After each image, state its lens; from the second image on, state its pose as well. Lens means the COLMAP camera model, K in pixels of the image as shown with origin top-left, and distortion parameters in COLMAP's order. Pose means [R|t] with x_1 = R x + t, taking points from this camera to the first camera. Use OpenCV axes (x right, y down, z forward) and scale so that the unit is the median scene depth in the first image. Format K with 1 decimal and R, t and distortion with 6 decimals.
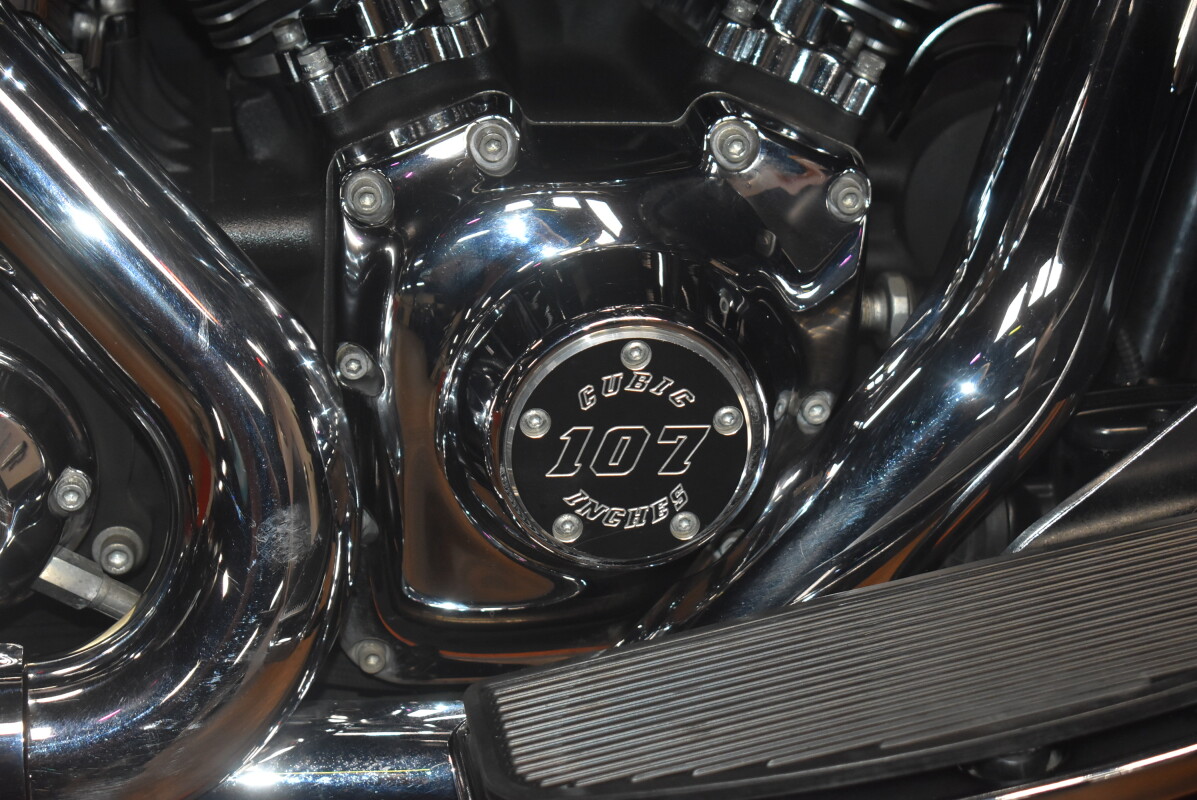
lens RADIAL K [[2545.4, 0, 598.5], [0, 2545.4, 400.0], [0, 0, 1]] dist [0.123621, 0.236127]
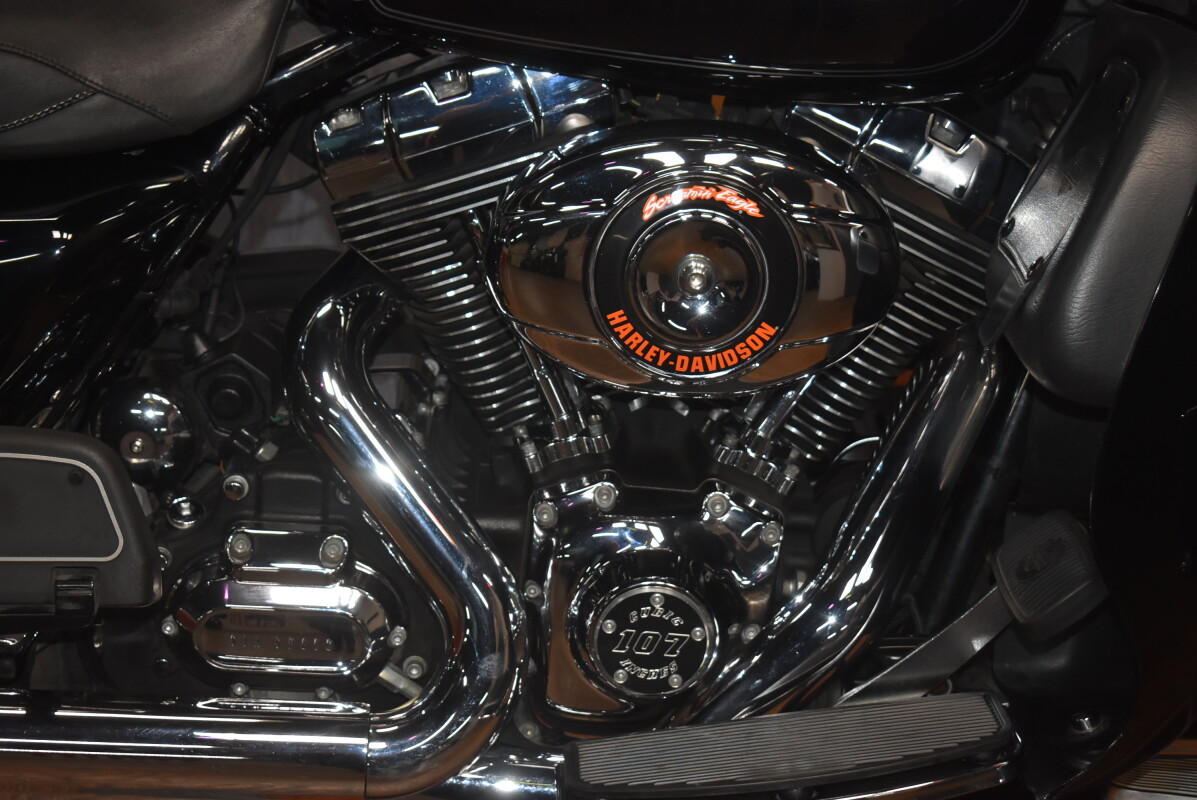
lens RADIAL K [[2478.1, 0, 598.5], [0, 2478.1, 400.0], [0, 0, 1]] dist [0.004762, 0.459269]
pose [[0.990524, 0.089040, -0.104566, 0.163548], [-0.097270, 0.992319, -0.076427, -0.019283], [0.096958, 0.085874, 0.991577, -1.080437]]
